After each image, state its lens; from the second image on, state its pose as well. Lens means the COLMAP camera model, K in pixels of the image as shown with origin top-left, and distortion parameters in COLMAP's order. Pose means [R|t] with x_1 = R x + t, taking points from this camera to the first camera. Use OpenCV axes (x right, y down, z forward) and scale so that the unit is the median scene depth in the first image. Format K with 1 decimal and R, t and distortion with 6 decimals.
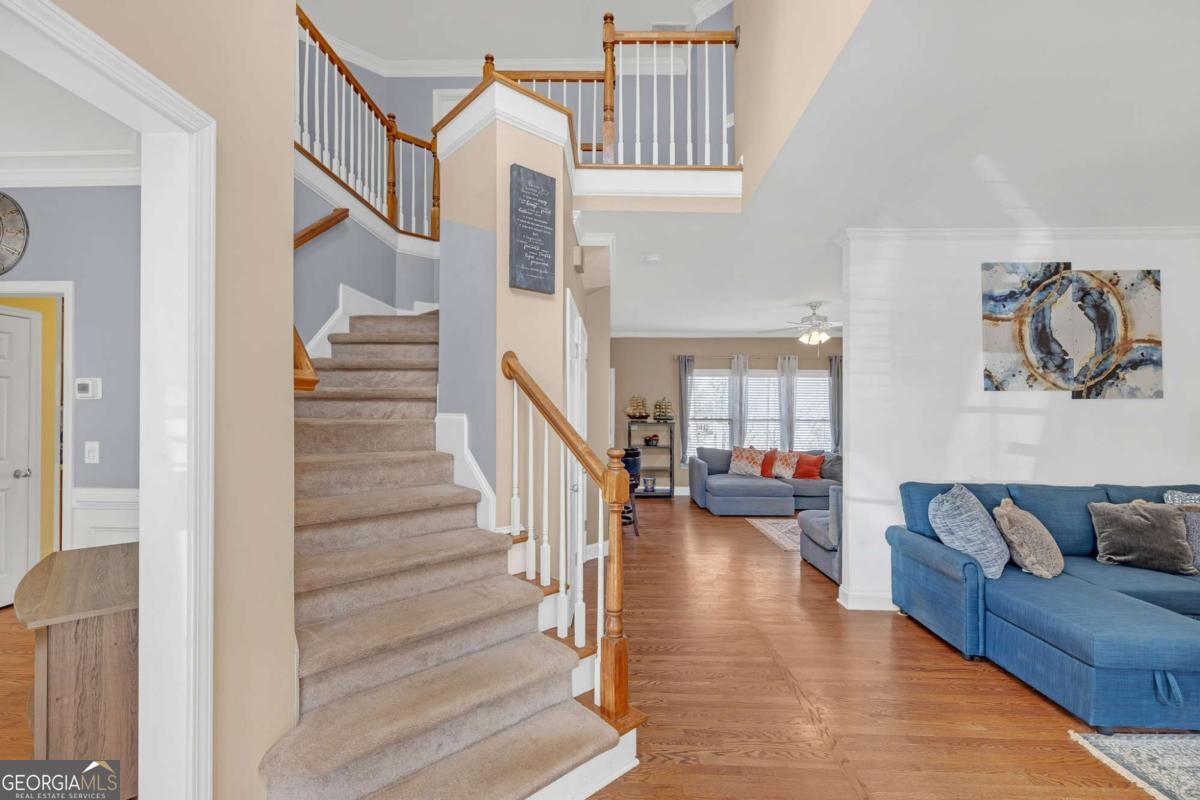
lens RADIAL K [[519.3, 0, 591.1], [0, 519.3, 403.1], [0, 0, 1]] dist [0.000944, 0.000014]
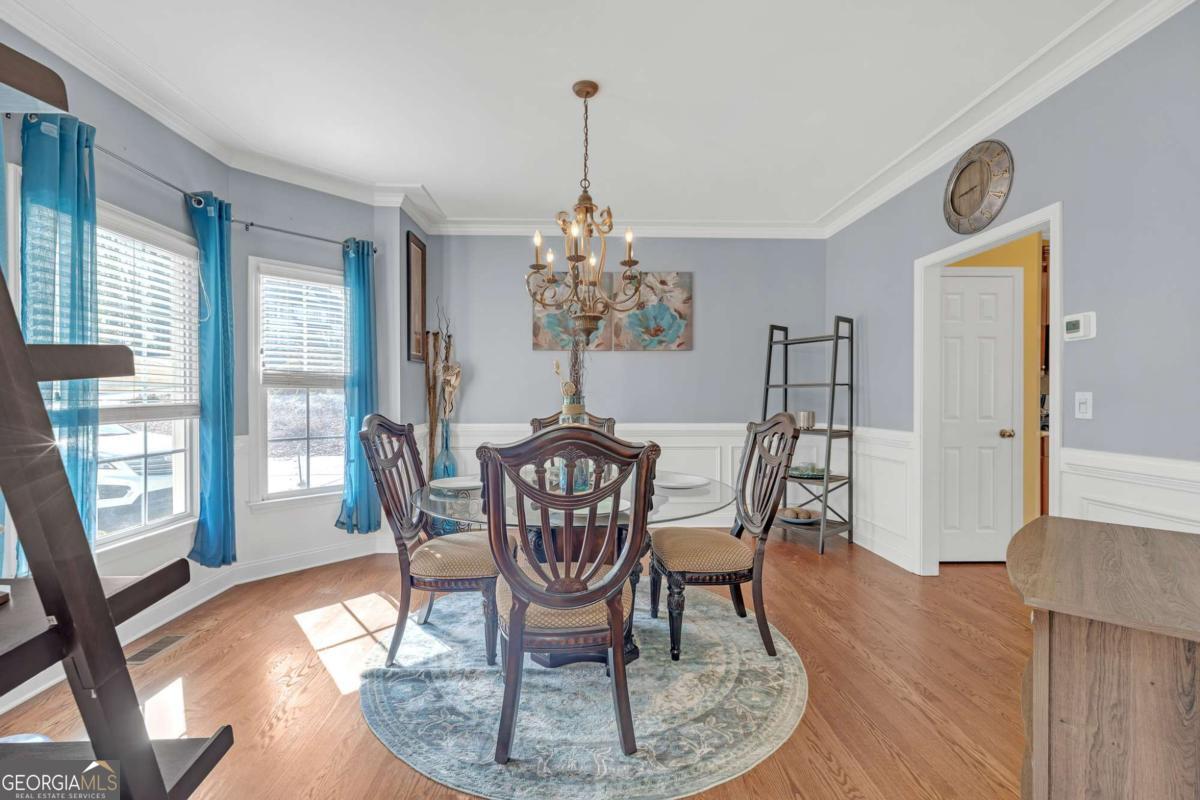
lens RADIAL K [[519.3, 0, 597.8], [0, 519.3, 398.2], [0, 0, 1]] dist [0.000944, 0.000014]
pose [[0.078849, 0.003083, -0.996882, -0.223922], [0.006630, 0.999971, 0.003617, 0.077273], [0.996865, -0.006895, 0.078826, 0.192392]]
